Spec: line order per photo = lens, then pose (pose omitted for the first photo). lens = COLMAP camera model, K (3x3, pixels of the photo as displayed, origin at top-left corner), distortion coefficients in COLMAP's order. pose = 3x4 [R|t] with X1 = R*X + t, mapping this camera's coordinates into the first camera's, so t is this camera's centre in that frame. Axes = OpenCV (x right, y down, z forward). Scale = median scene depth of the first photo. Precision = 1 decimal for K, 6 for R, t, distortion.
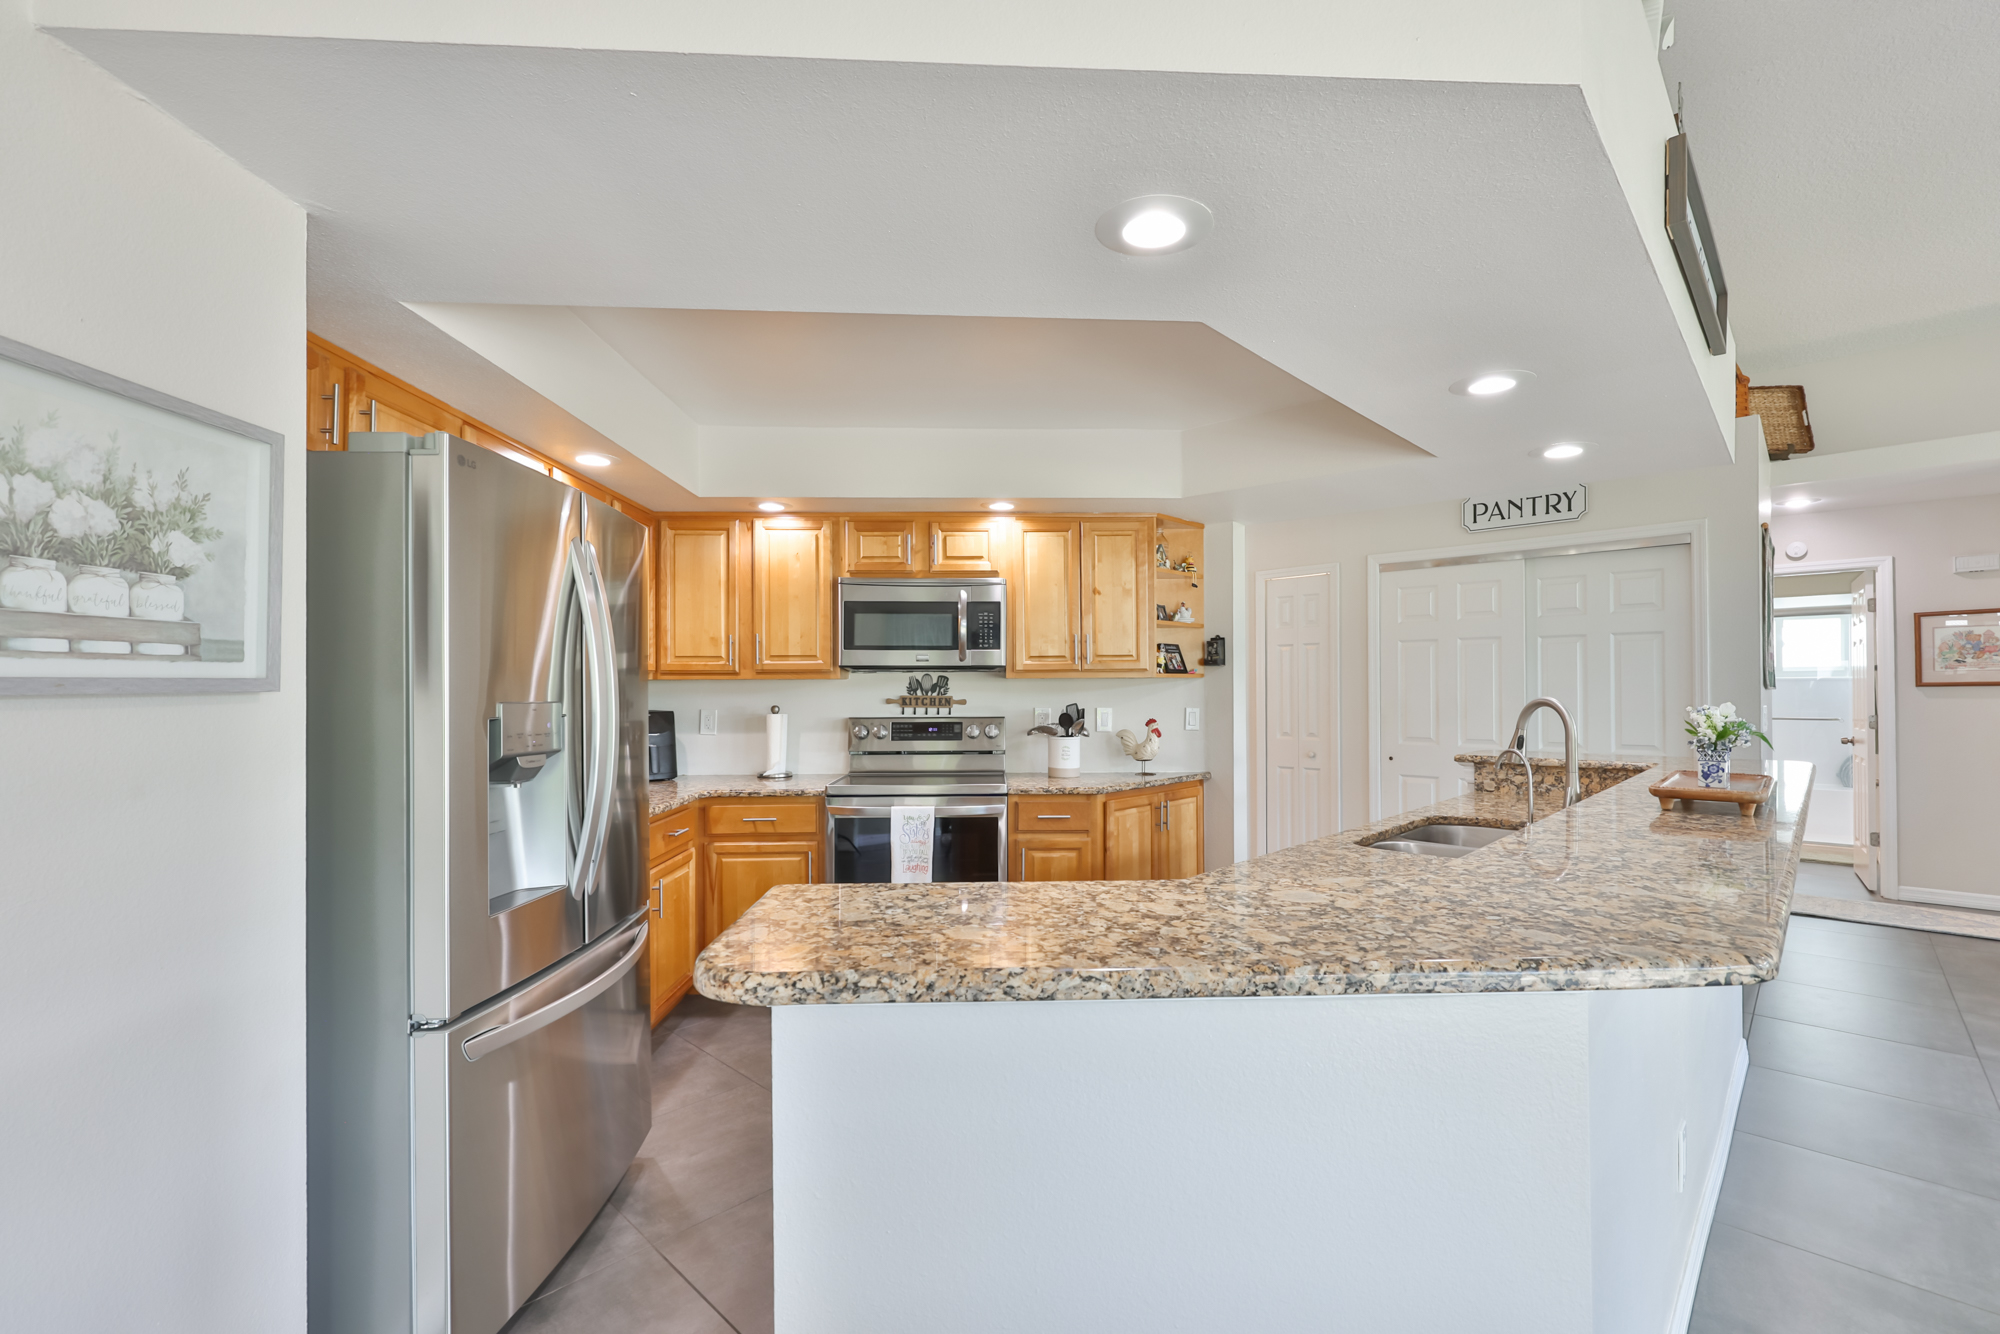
lens RADIAL K [[867.7, 0, 1041.3], [0, 867.7, 685.8], [0, 0, 1]] dist [-0.005411, 0.002422]
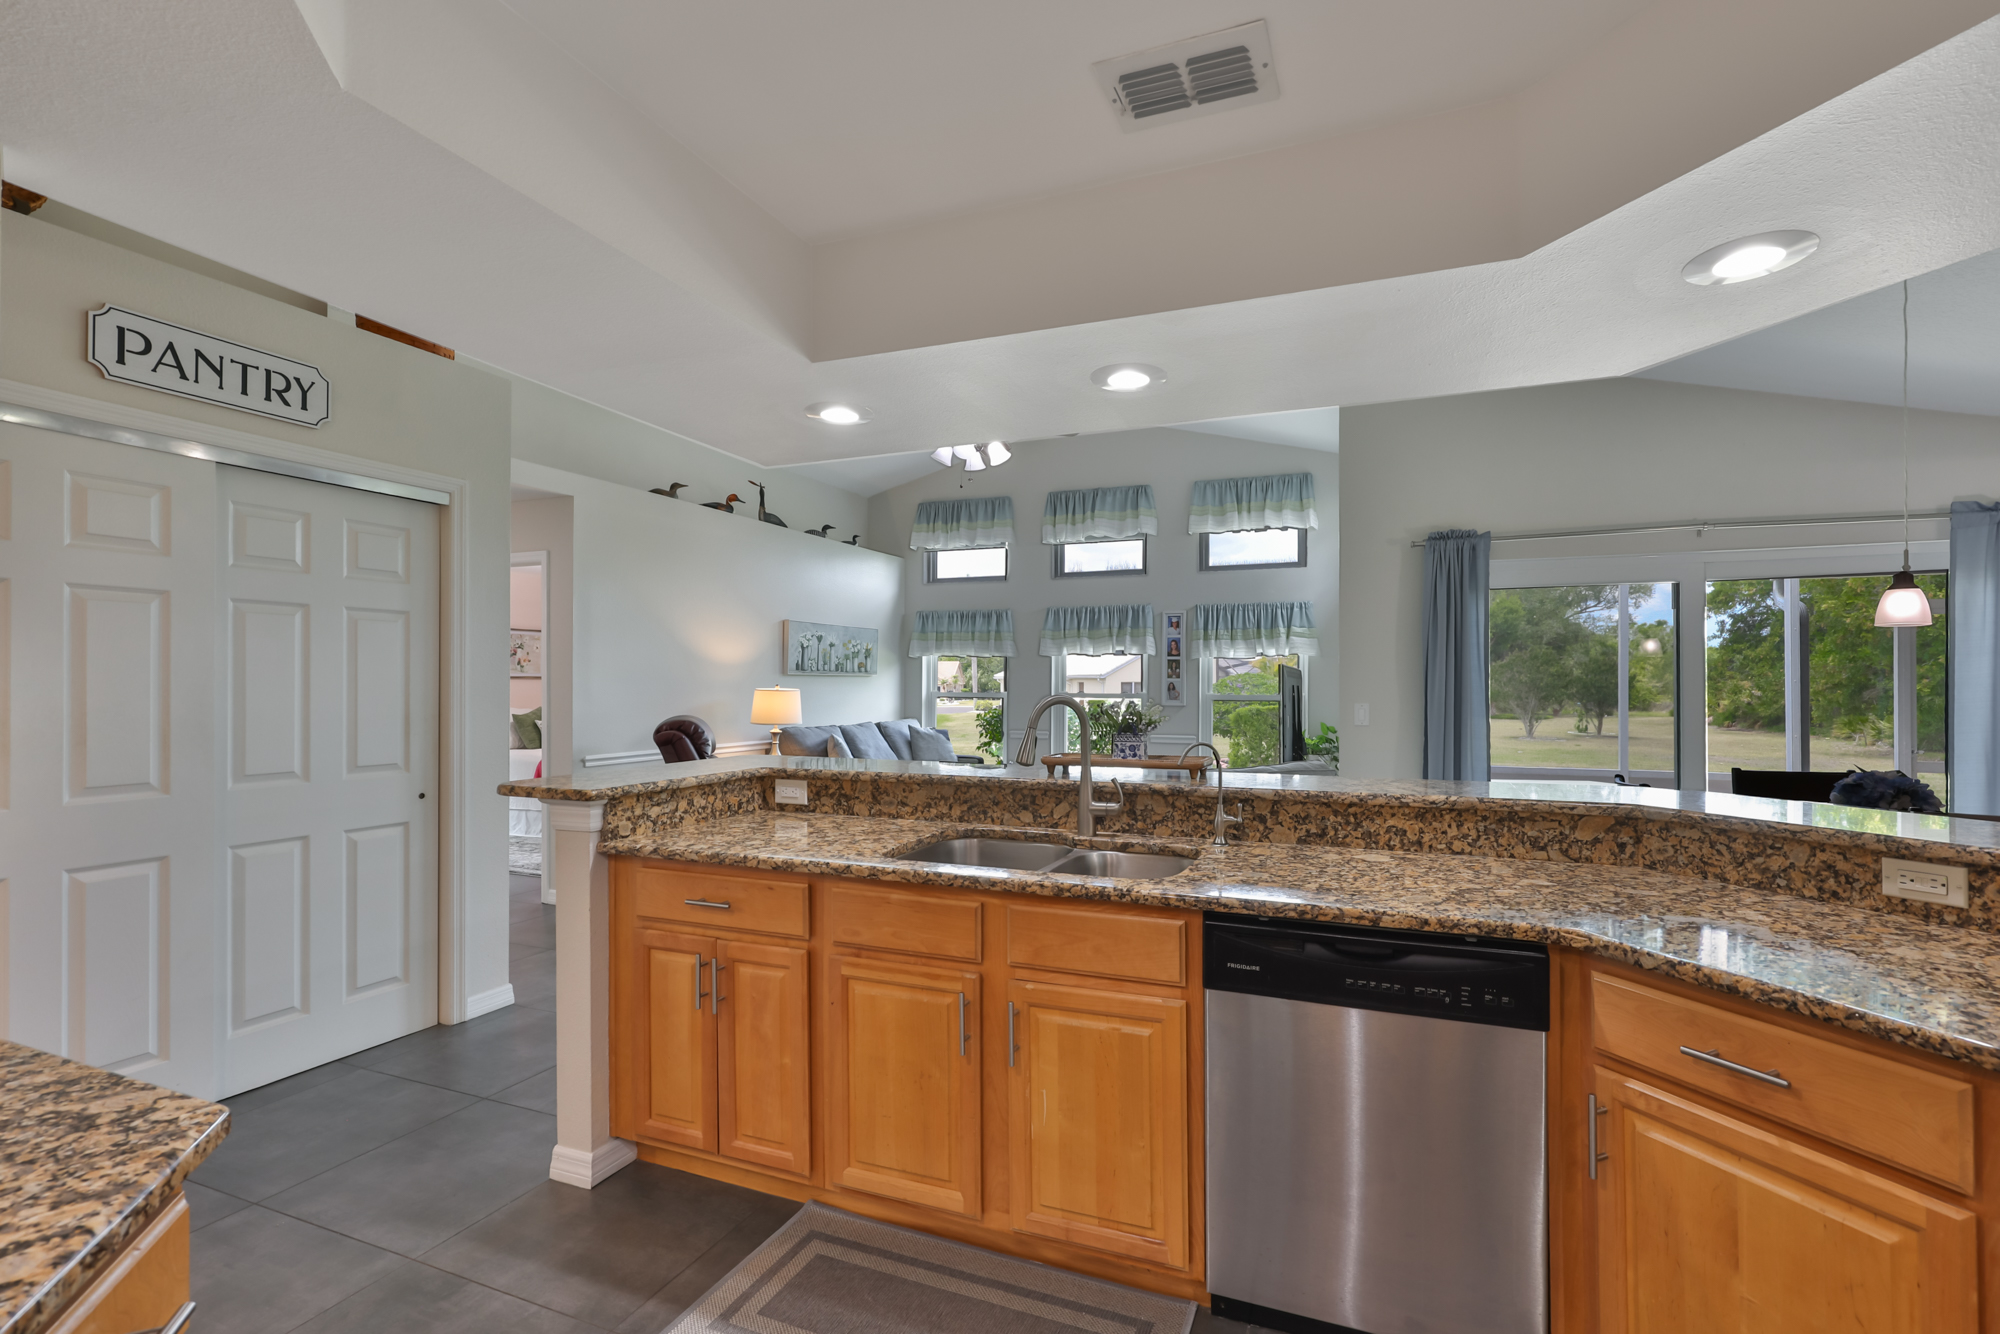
lens RADIAL K [[867.7, 0, 1049.3], [0, 867.7, 678.2], [0, 0, 1]] dist [-0.005411, 0.002422]
pose [[-0.366715, 0.010967, 0.930269, -0.205108], [-0.003972, 0.999903, -0.013353, 0.003509], [-0.930325, -0.008592, -0.366636, 0.792287]]
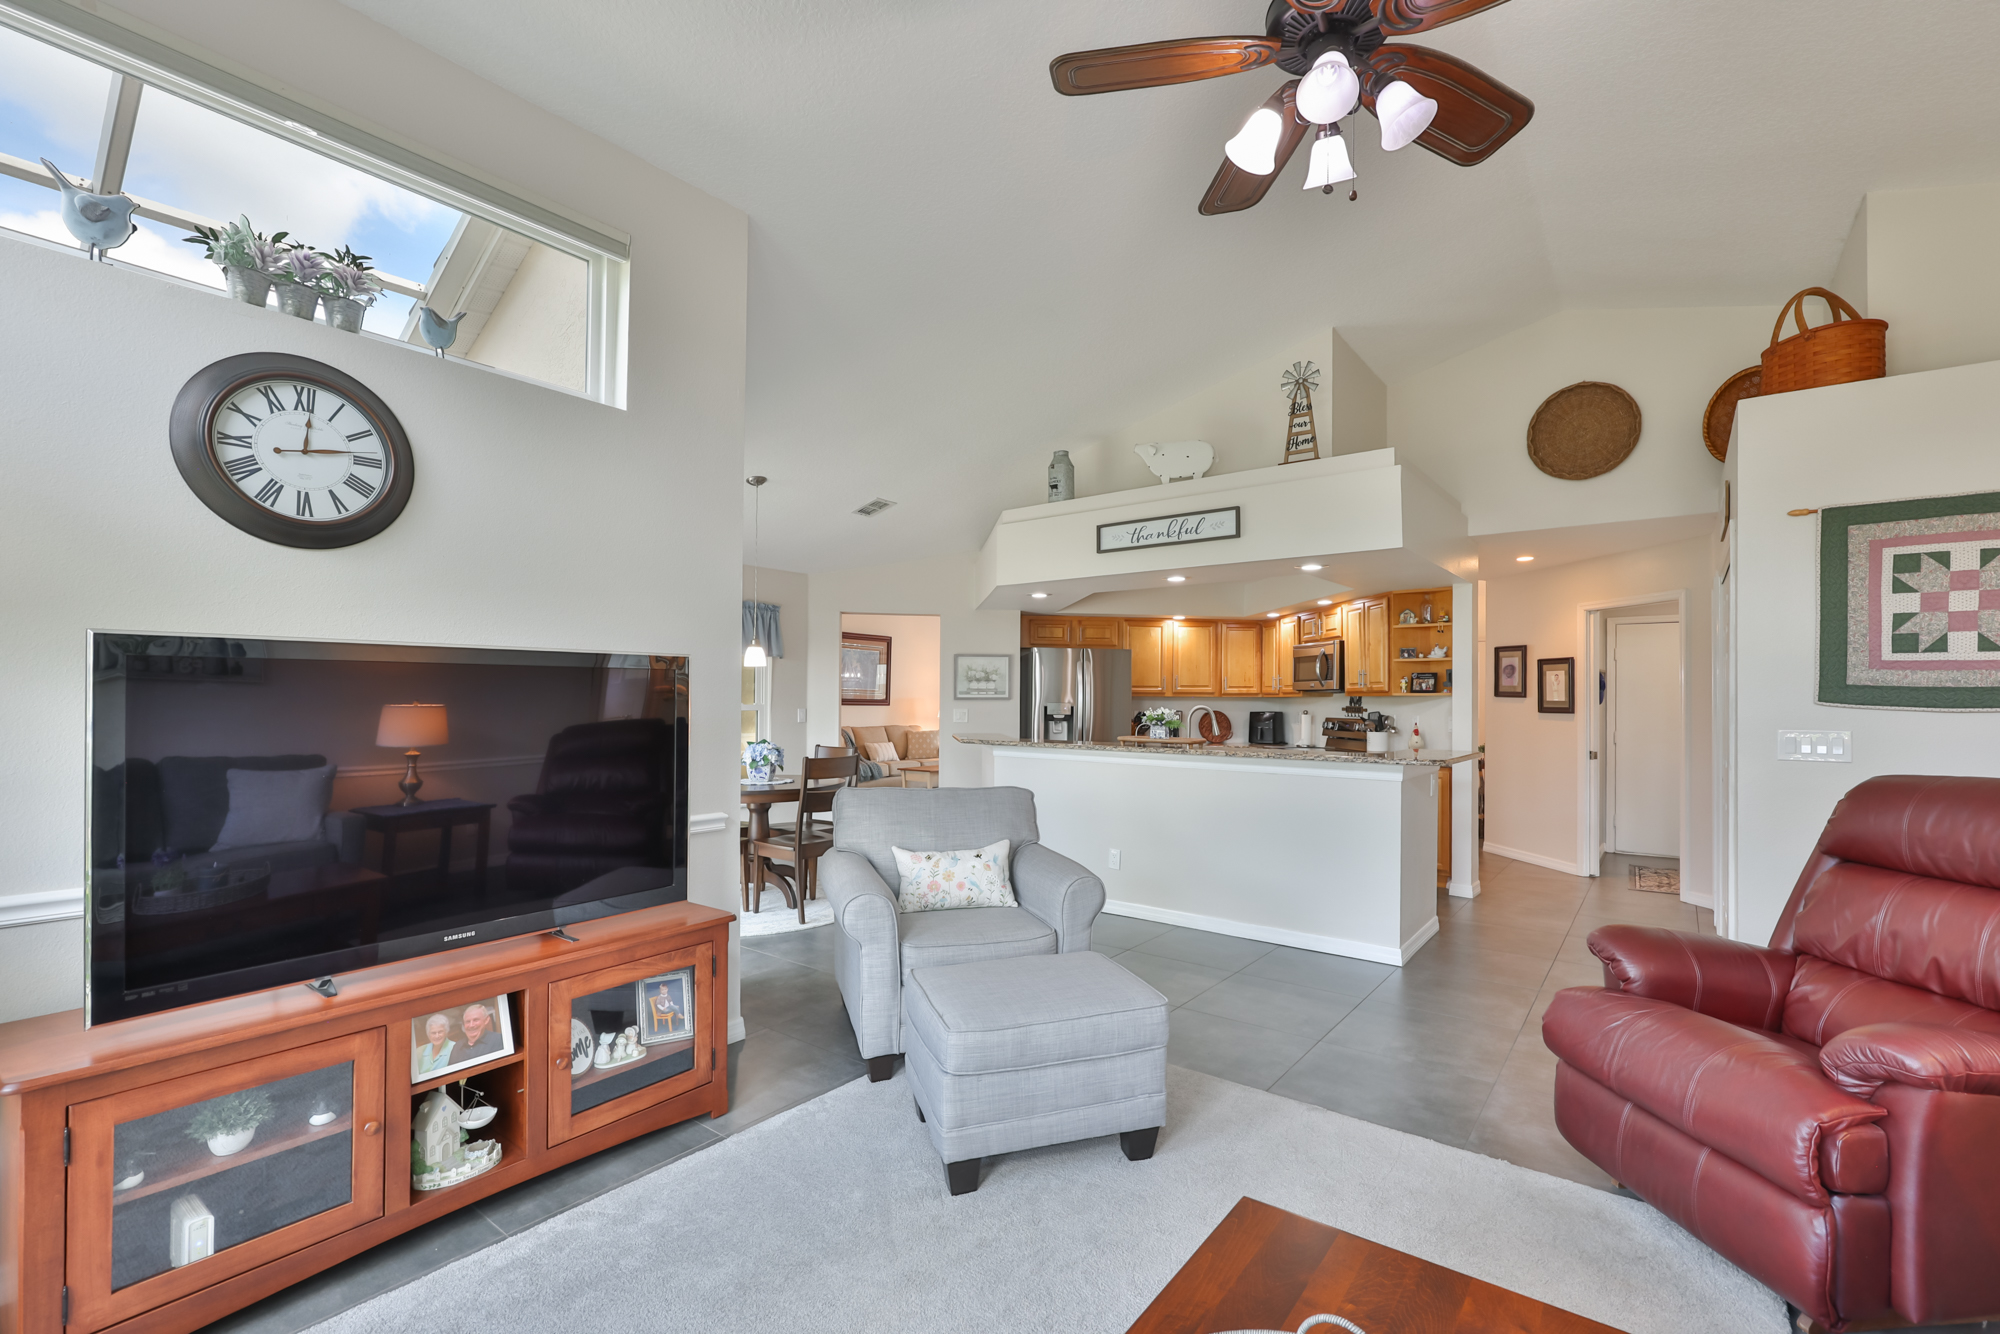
lens RADIAL K [[867.7, 0, 1017.7], [0, 867.7, 692.1], [0, 0, 1]] dist [-0.005411, 0.002422]
pose [[0.096891, -0.005343, -0.995281, 1.599031], [-0.004570, 0.999973, -0.005813, -0.004040], [0.995285, 0.005111, 0.096864, 0.172152]]
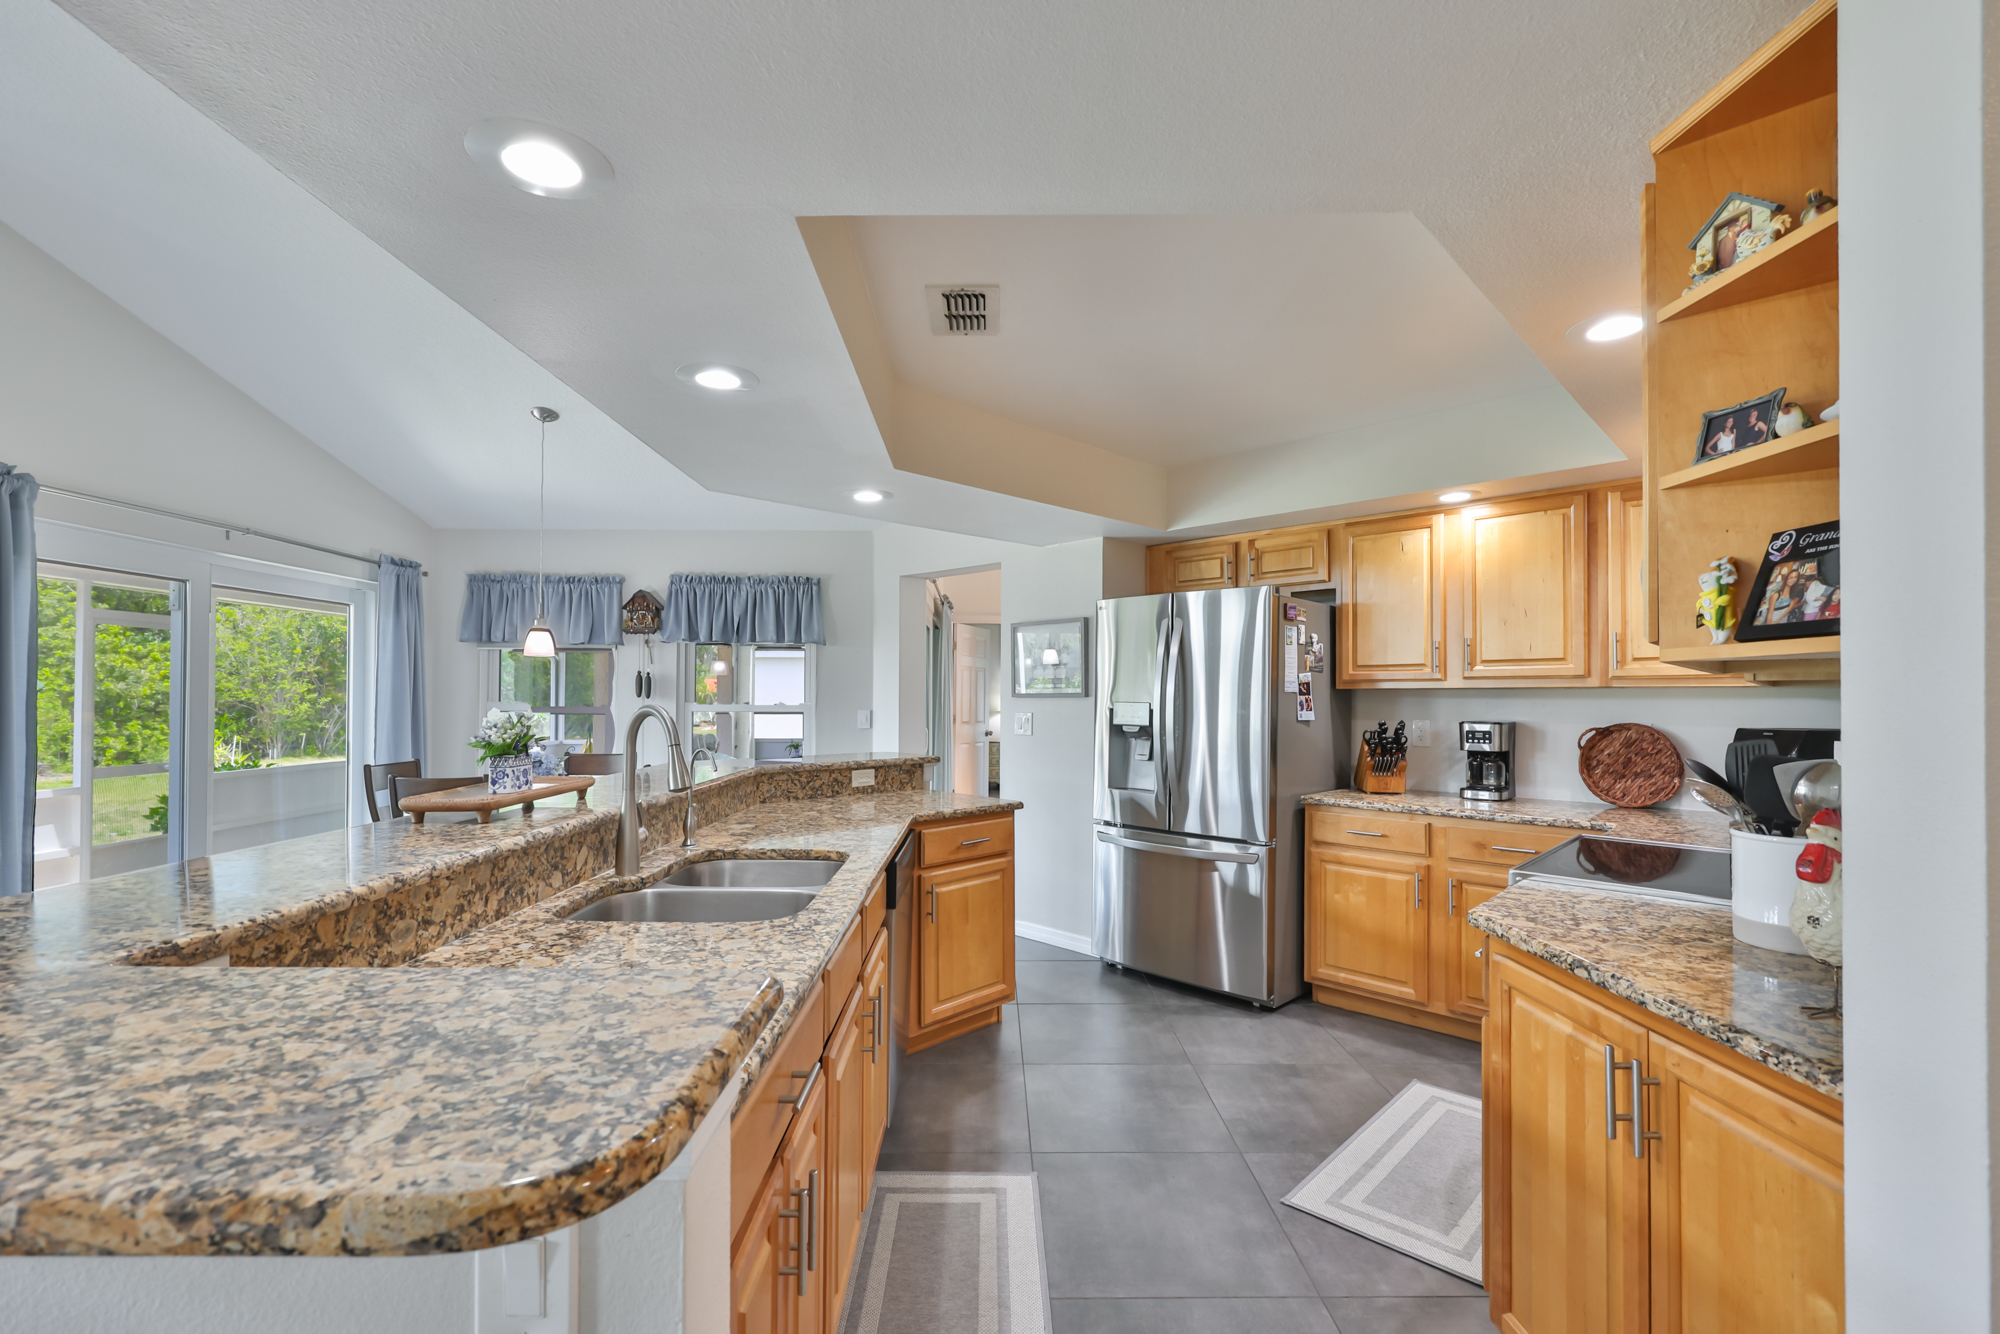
lens RADIAL K [[867.7, 0, 1003.4], [0, 867.7, 686.3], [0, 0, 1]] dist [-0.005411, 0.002422]
pose [[-0.724199, -0.010162, -0.689516, 0.512102], [-0.000090, 0.999893, -0.014641, 0.004066], [0.689591, -0.010541, -0.724122, 1.046926]]
